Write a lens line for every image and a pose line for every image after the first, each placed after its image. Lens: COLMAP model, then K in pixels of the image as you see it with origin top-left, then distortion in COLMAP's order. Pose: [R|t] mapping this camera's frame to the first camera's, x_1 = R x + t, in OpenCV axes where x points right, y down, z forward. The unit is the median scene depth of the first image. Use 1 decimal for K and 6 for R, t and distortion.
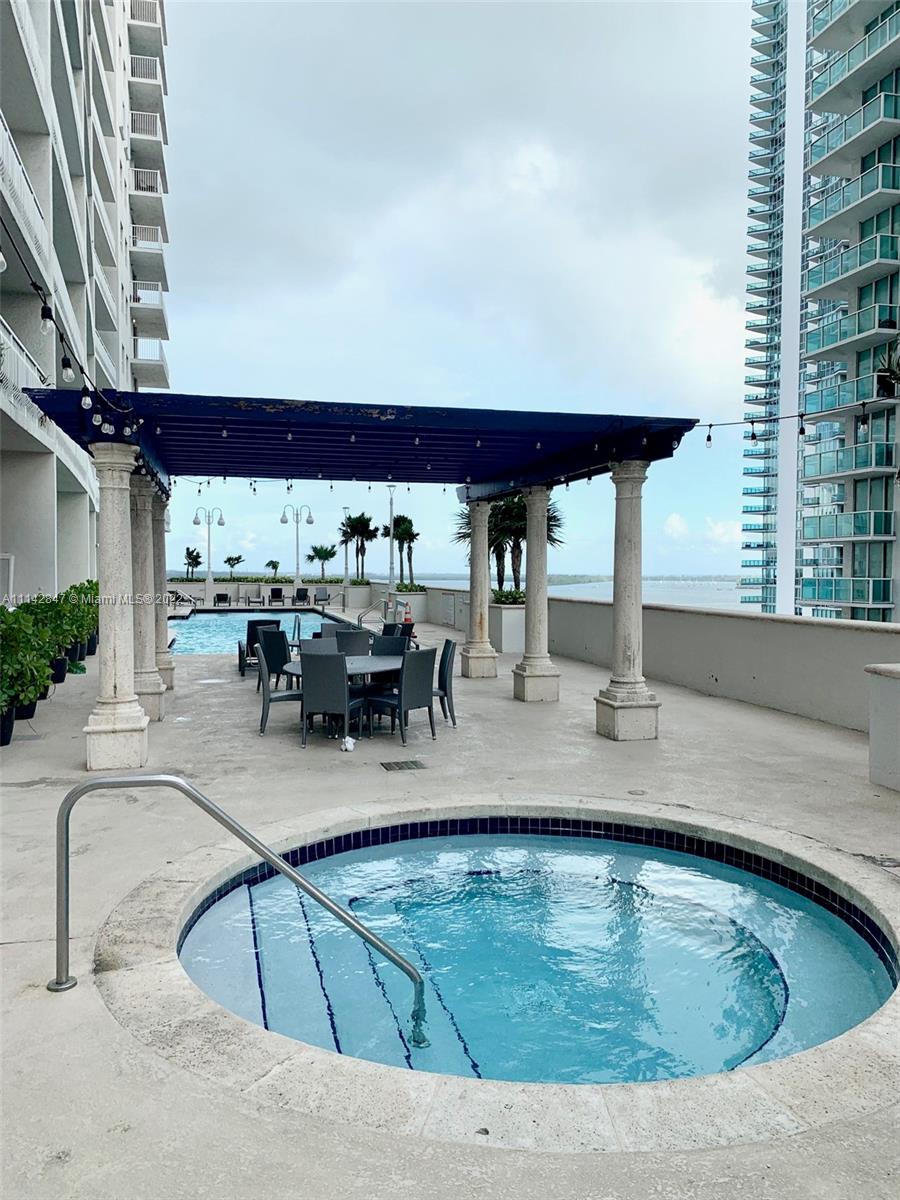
lens RADIAL K [[917.2, 0, 450.3], [0, 917.2, 601.7], [0, 0, 1]] dist [0.010860, 0.004956]
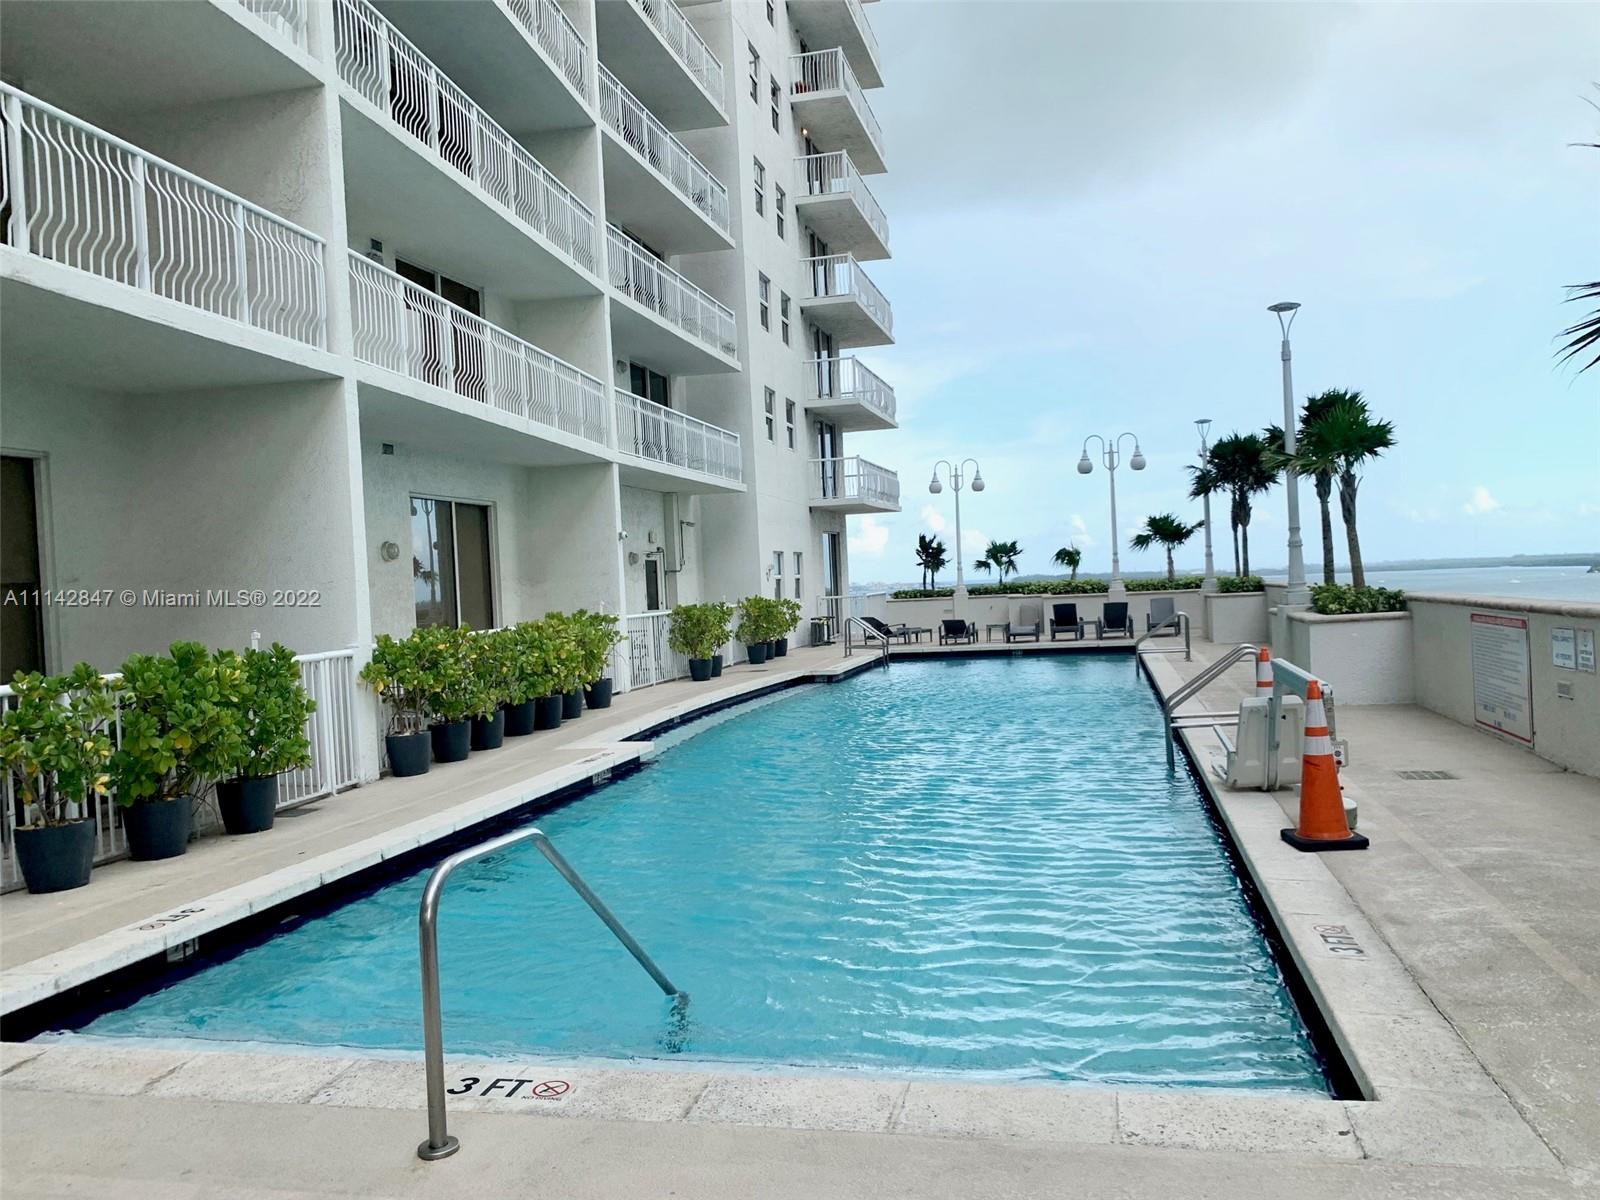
lens RADIAL K [[1222.9, 0, 804.2], [0, 1222.9, 607.5], [0, 0, 1]] dist [0.010860, 0.004956]
pose [[0.884421, -0.036842, -0.465234, -0.008927], [0.034290, 0.999315, -0.013951, -0.008393], [0.465429, -0.003614, 0.885078, 0.345986]]
